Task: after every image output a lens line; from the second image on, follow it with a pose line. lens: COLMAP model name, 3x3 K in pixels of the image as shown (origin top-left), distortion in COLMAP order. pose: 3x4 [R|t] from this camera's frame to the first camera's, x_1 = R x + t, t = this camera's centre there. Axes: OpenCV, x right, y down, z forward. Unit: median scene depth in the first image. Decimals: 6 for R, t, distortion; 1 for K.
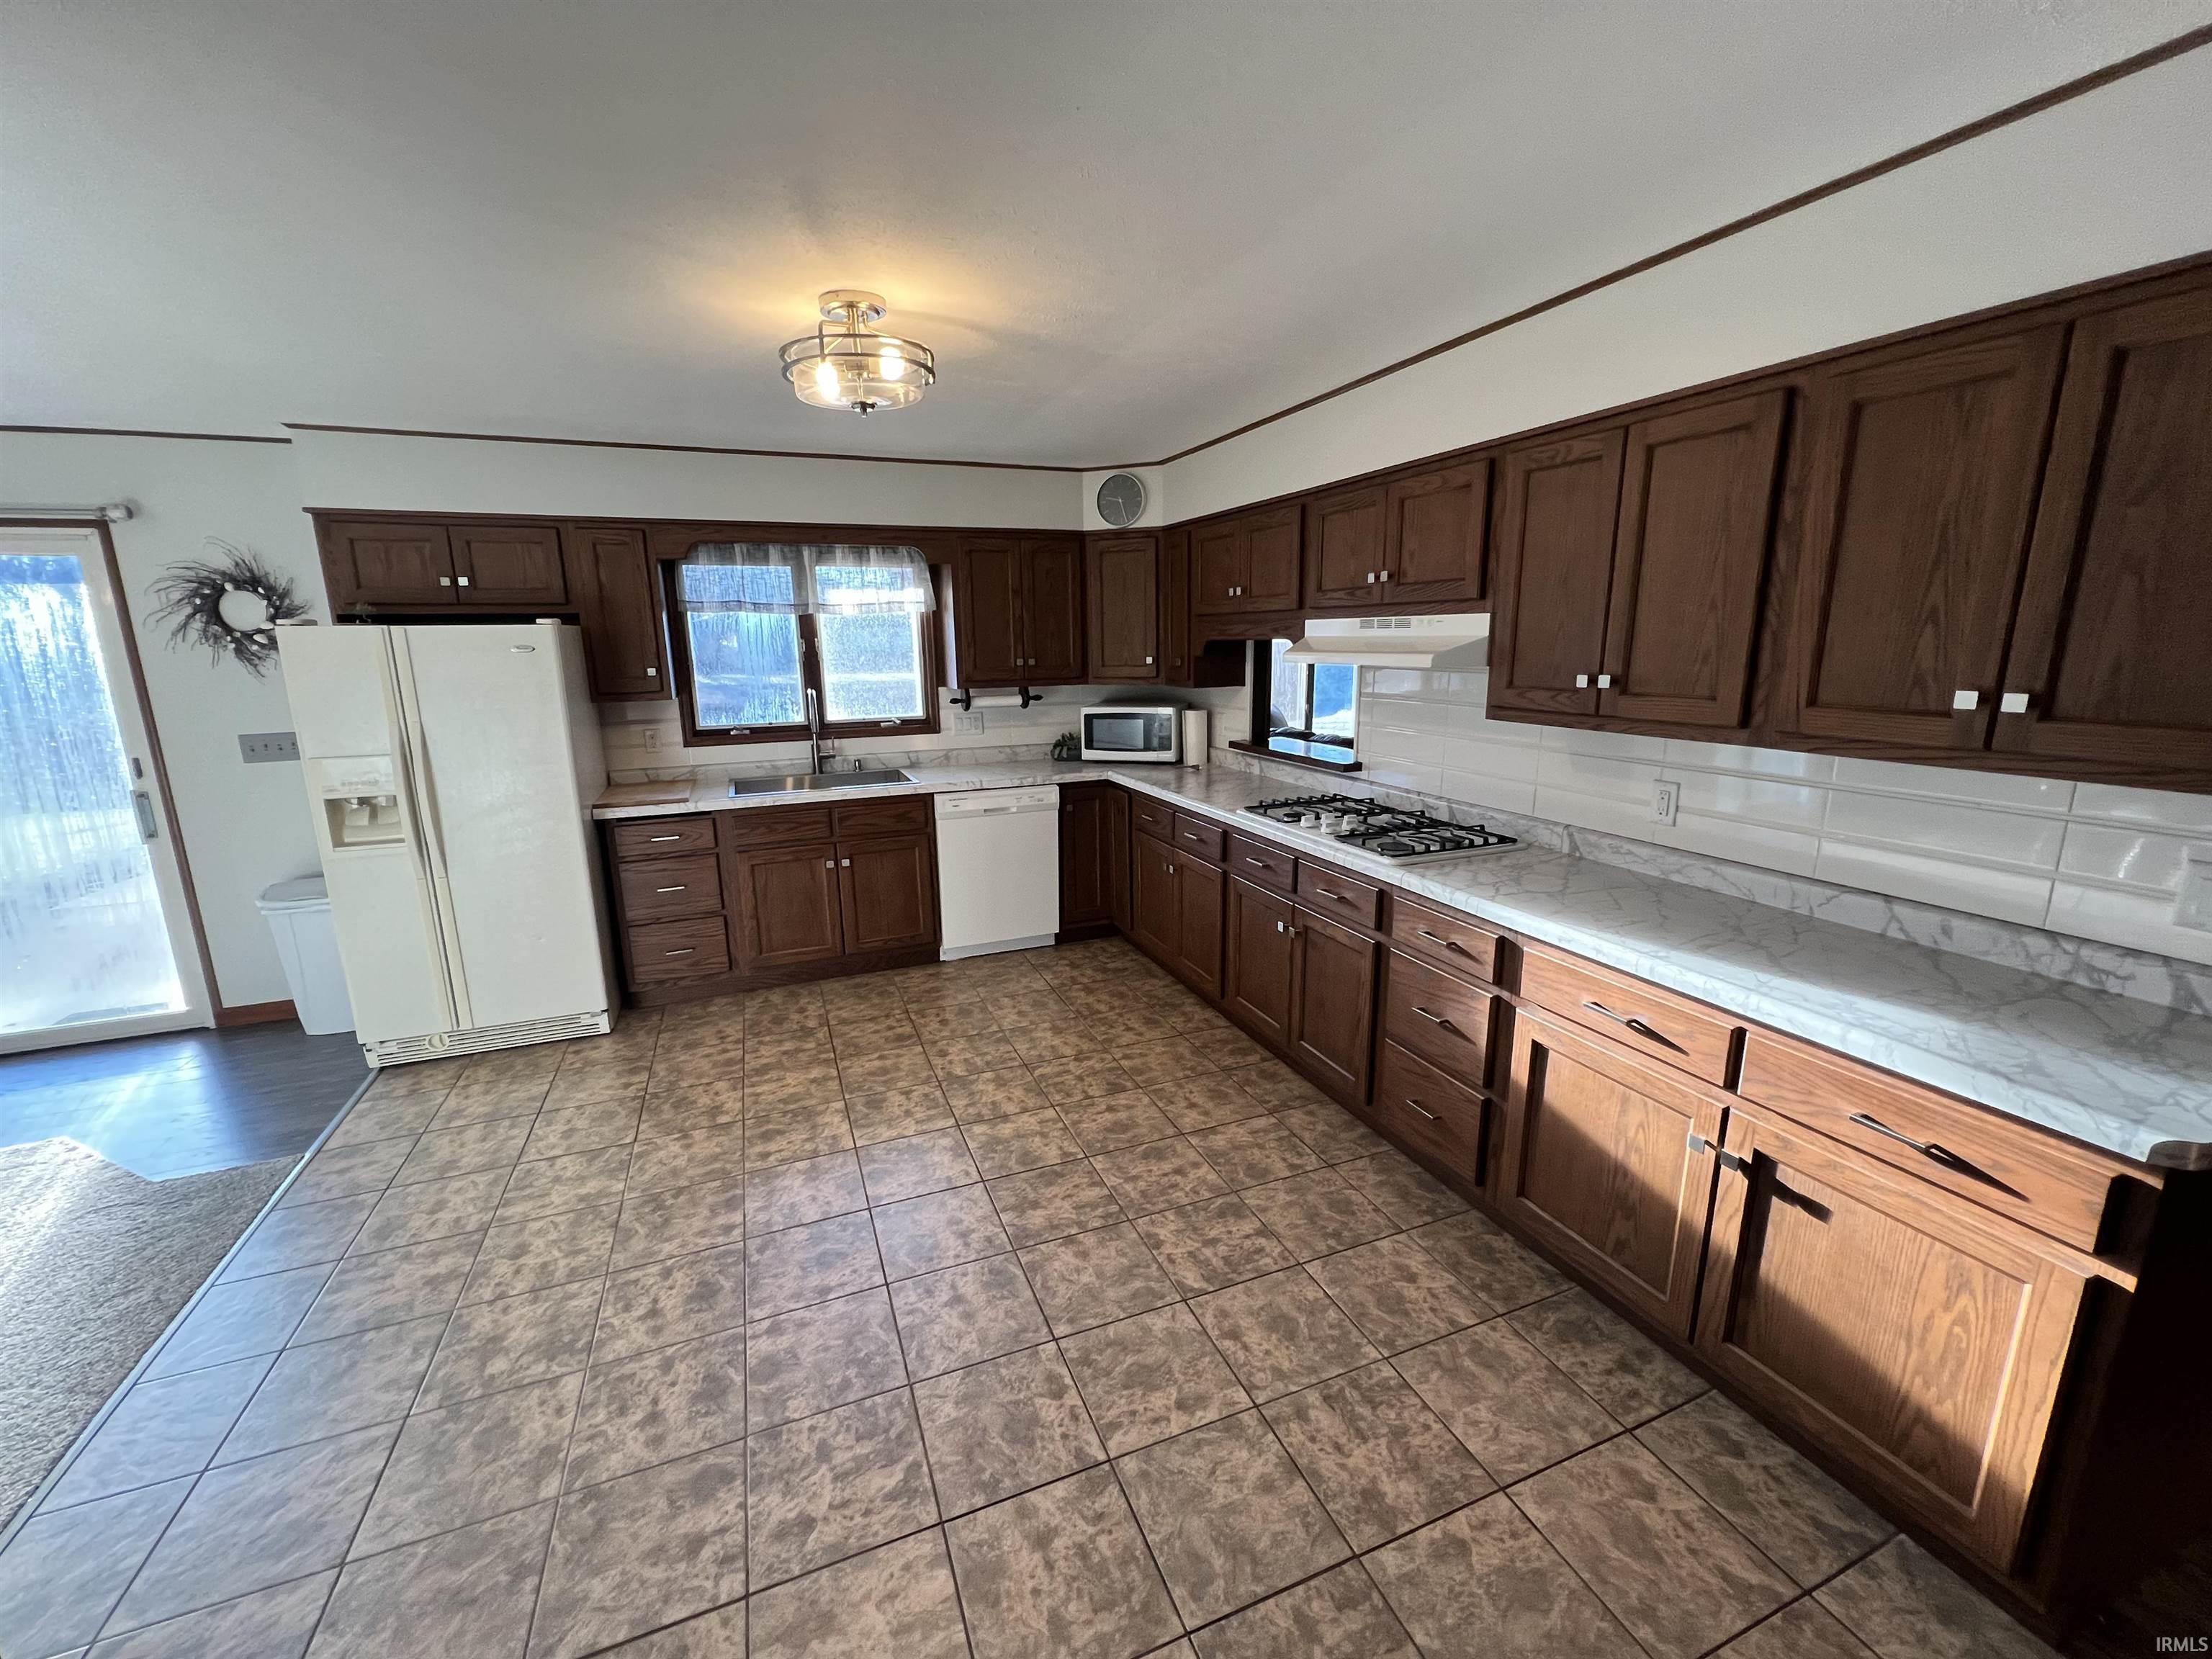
lens RADIAL K [[888.4, 0, 1101.8], [0, 888.4, 827.0], [0, 0, 1]] dist [0.000351, -0.000833]
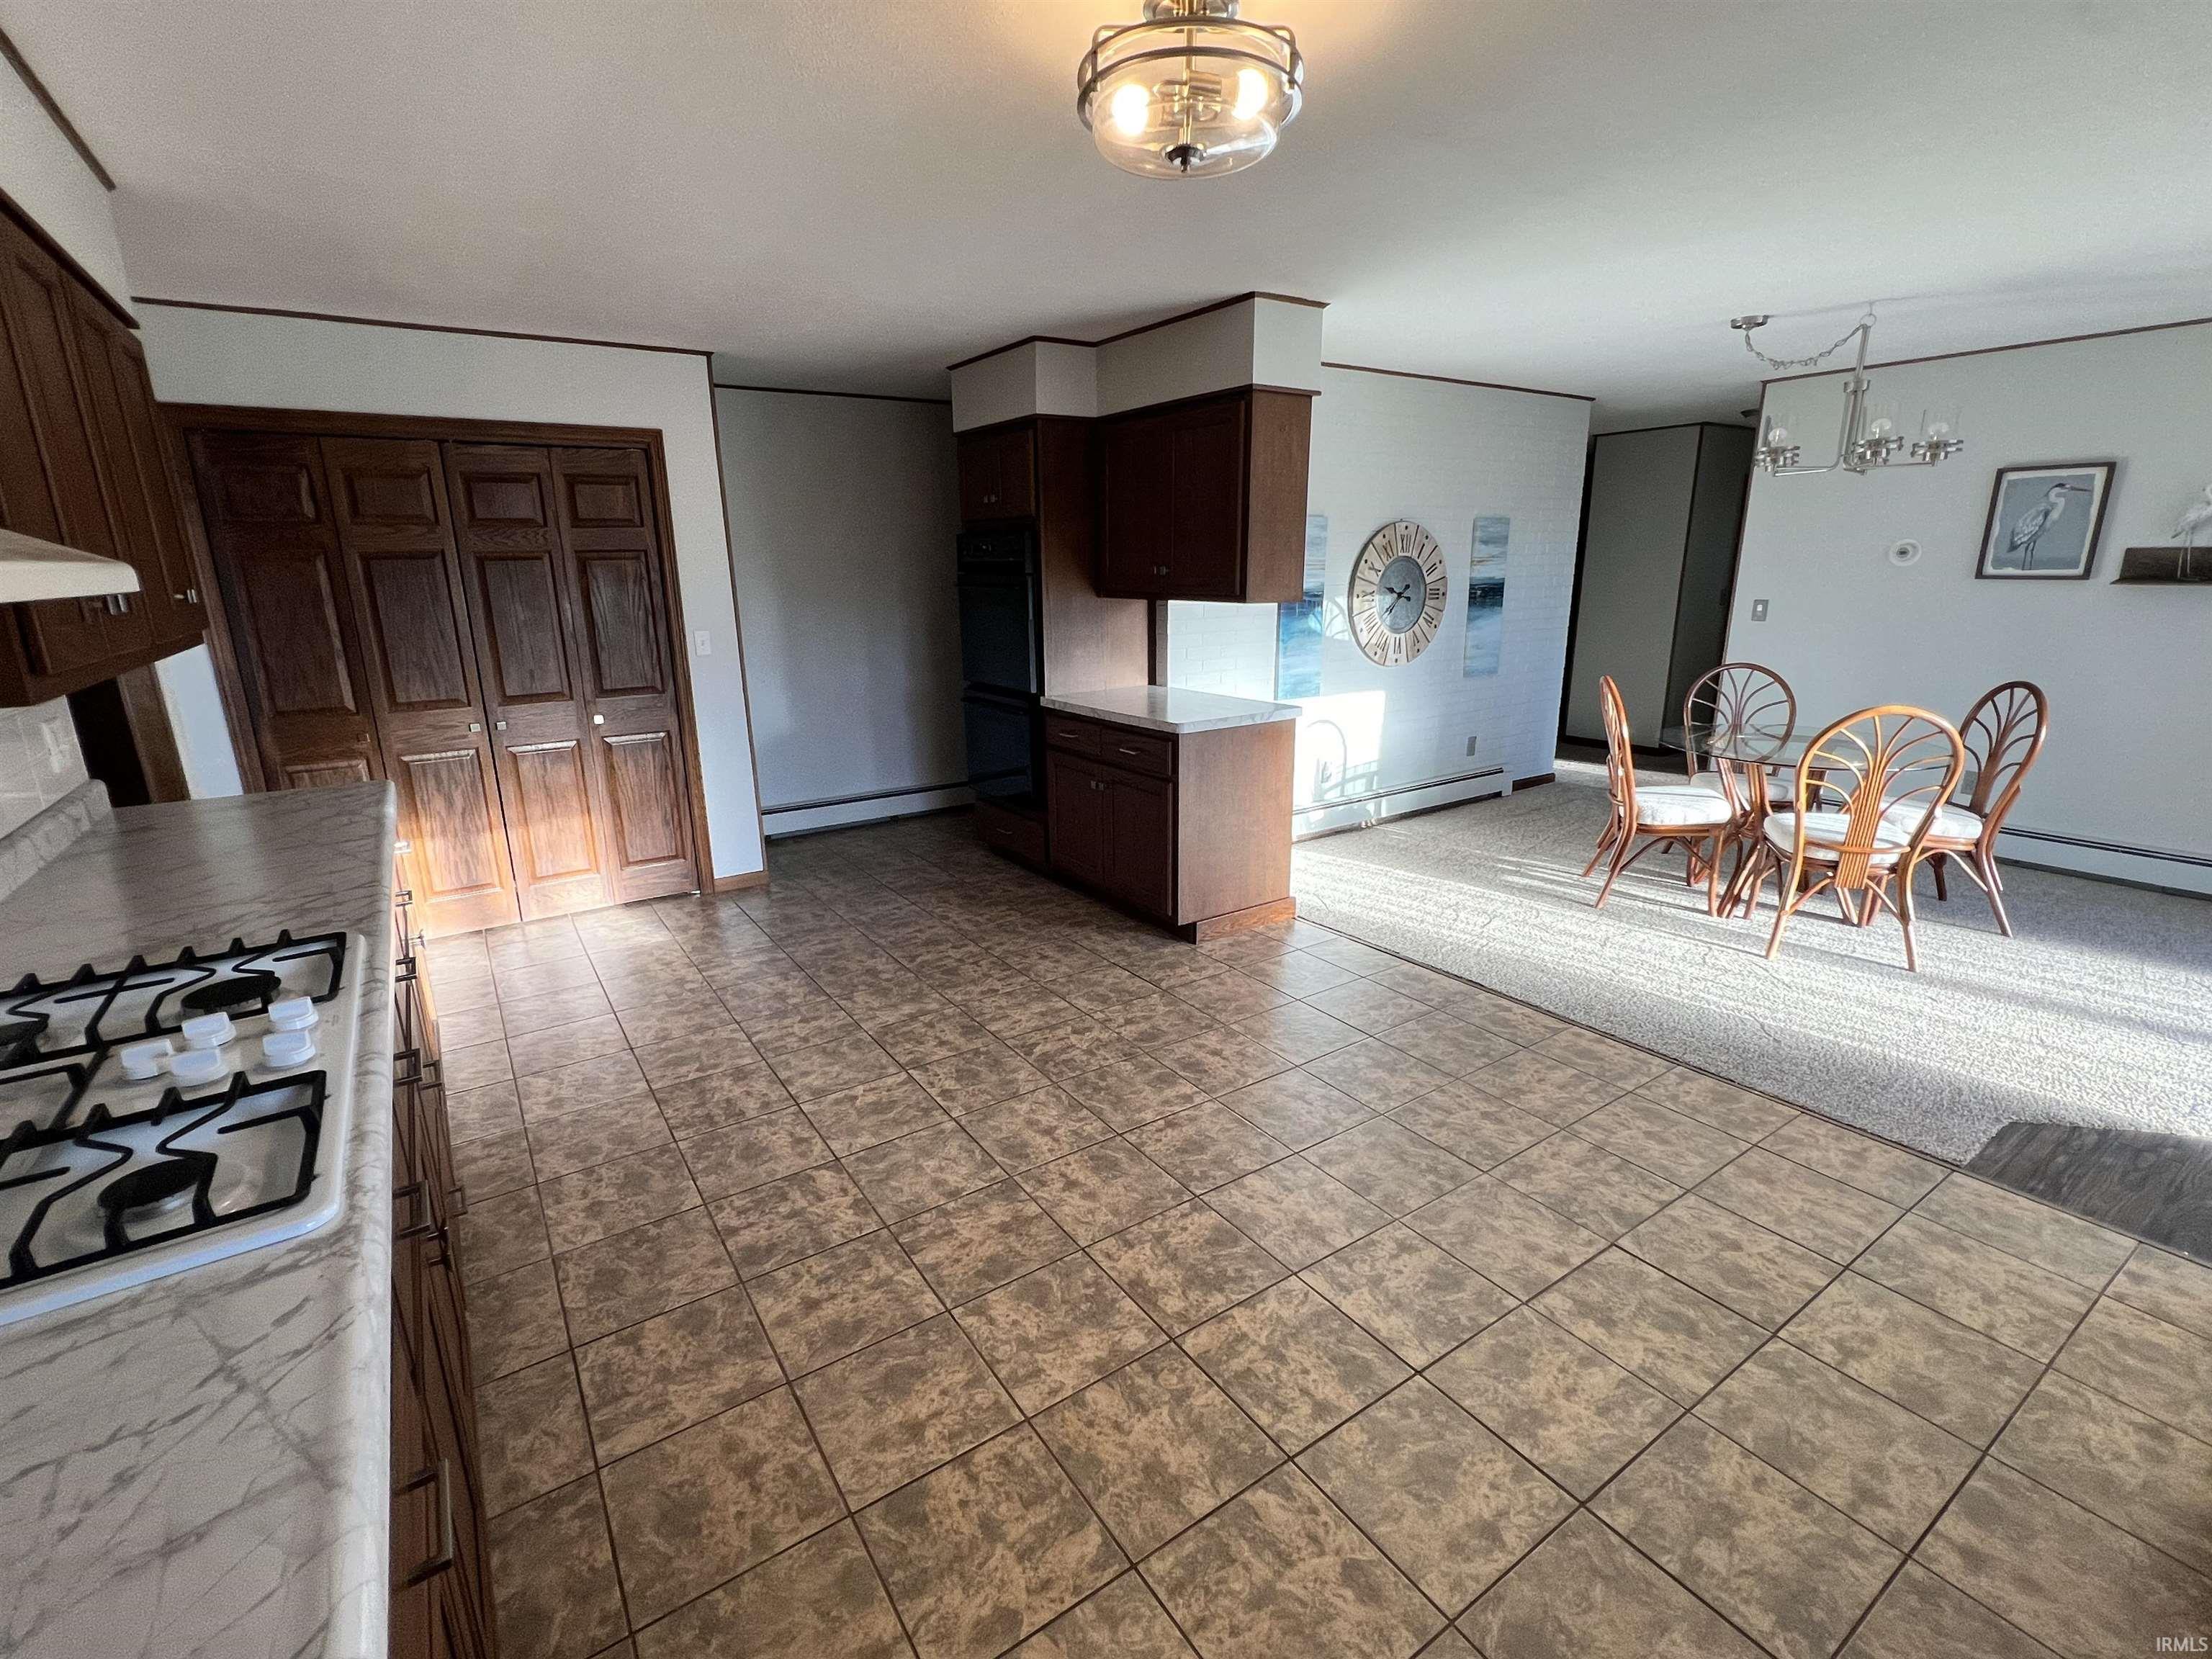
lens RADIAL K [[1005.2, 0, 1104.3], [0, 1005.2, 829.6], [0, 0, 1]] dist [0.002999, -0.000122]
pose [[-0.976894, 0.085272, -0.195977, -0.014069], [-0.013820, 0.889837, 0.456069, -0.297703], [0.213277, 0.448240, -0.868098, 1.524662]]
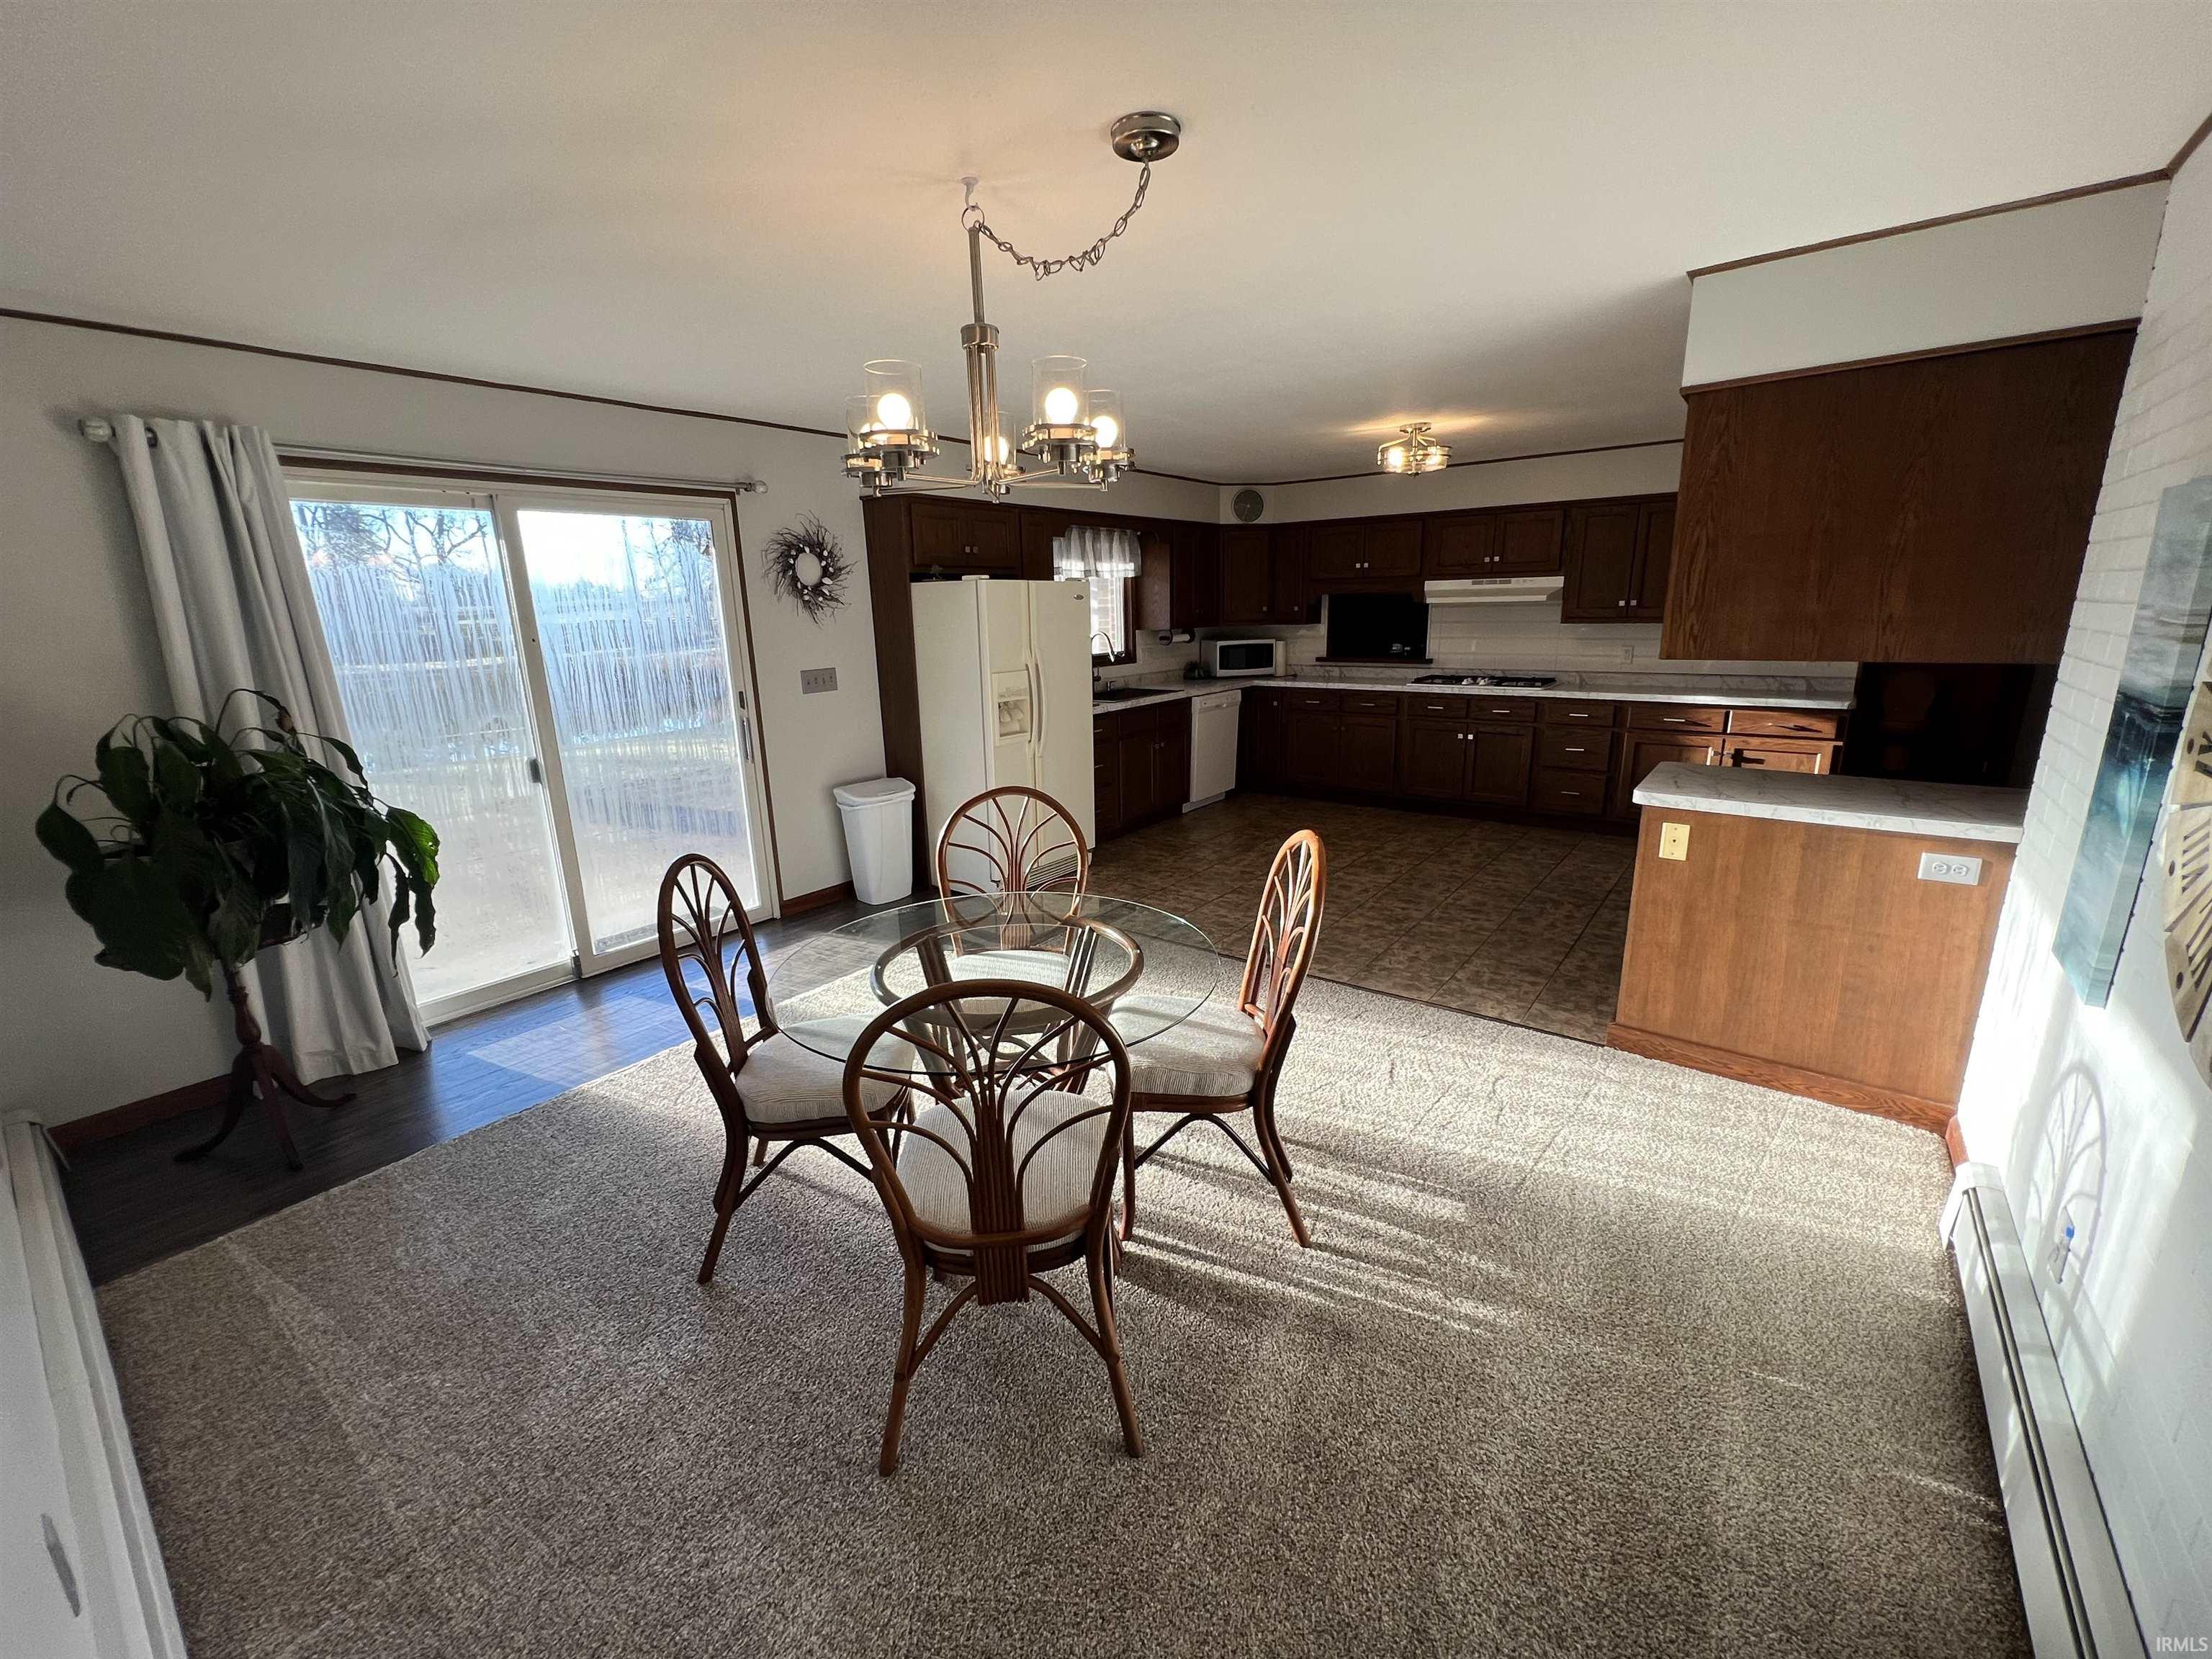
lens RADIAL K [[888.4, 0, 1103.2], [0, 888.4, 829.7], [0, 0, 1]] dist [0.000351, -0.000833]
pose [[0.863340, -0.129934, 0.487607, -1.649927], [0.117858, 0.991477, 0.055527, 0.128121], [-0.490666, 0.009530, 0.871296, -0.372115]]
